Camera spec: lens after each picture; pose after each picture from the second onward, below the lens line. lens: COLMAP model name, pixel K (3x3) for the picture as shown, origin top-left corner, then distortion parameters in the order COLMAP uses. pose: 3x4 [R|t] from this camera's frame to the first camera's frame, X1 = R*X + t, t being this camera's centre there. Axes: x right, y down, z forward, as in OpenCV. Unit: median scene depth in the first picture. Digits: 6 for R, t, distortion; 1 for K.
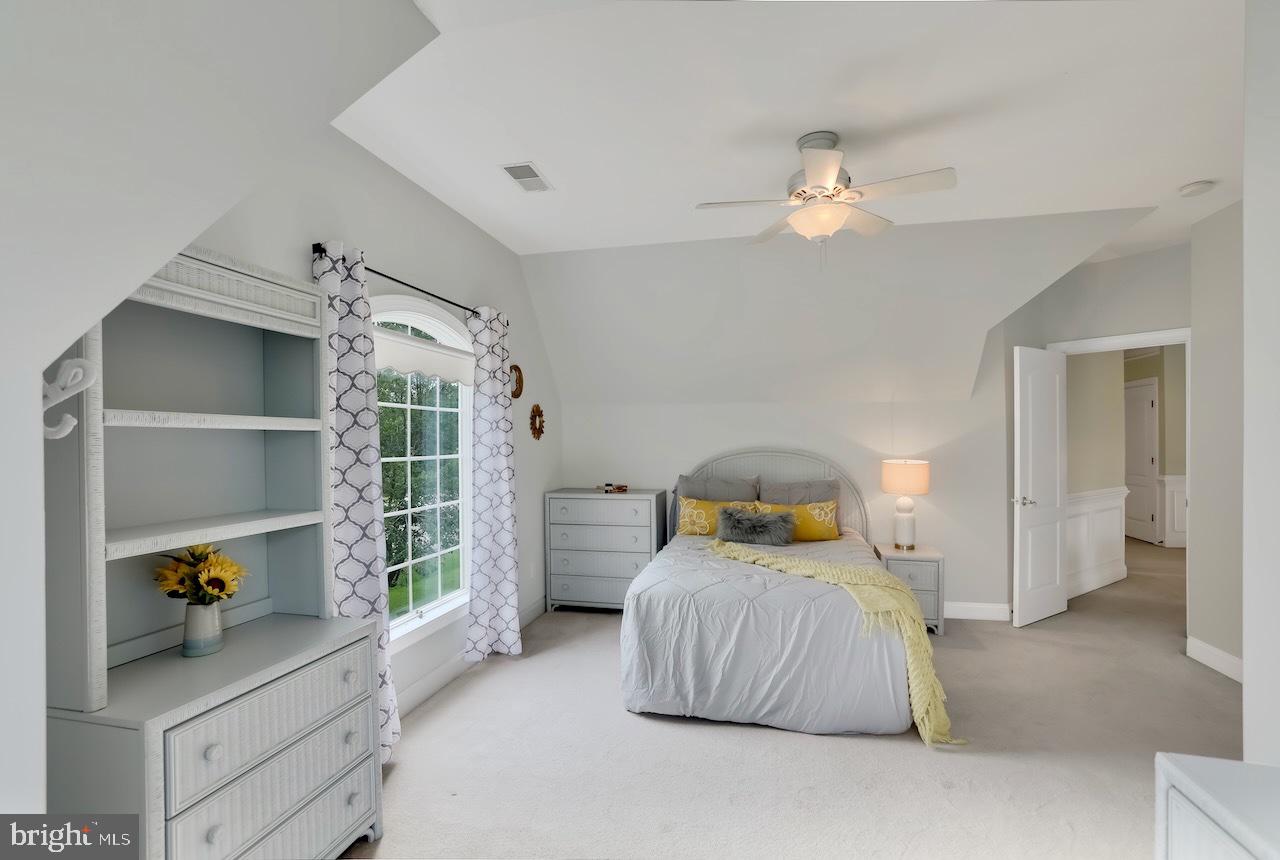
lens RADIAL K [[594.9, 0, 640.0], [0, 594.9, 430.0], [0, 0, 1]] dist [-0.000155, -0.000021]
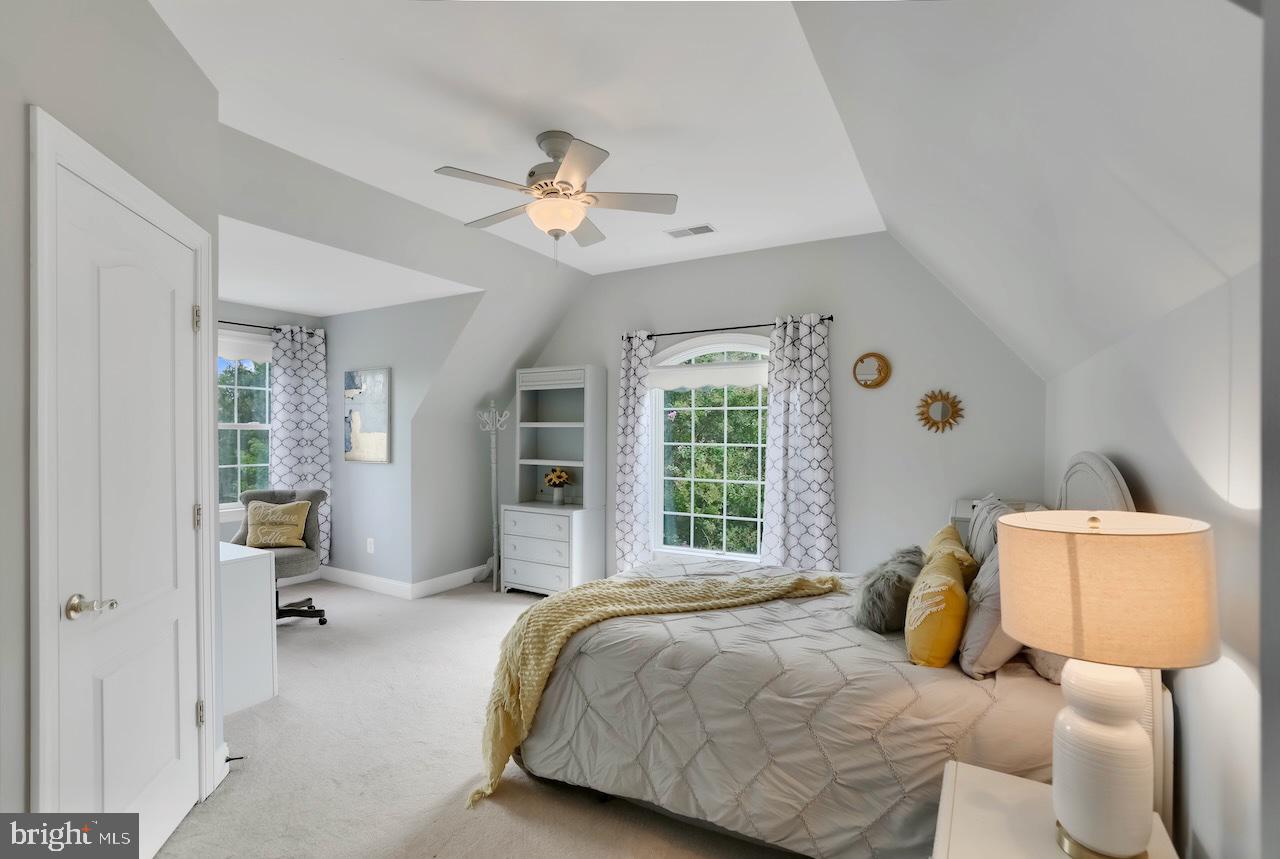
lens RADIAL K [[594.9, 0, 640.0], [0, 594.9, 429.5], [0, 0, 1]] dist [-0.000155, -0.000021]
pose [[-0.293751, -0.003896, -0.955874, 1.061349], [0.012446, 0.999891, -0.007900, 0.020864], [0.955801, -0.014217, -0.293671, 1.248033]]
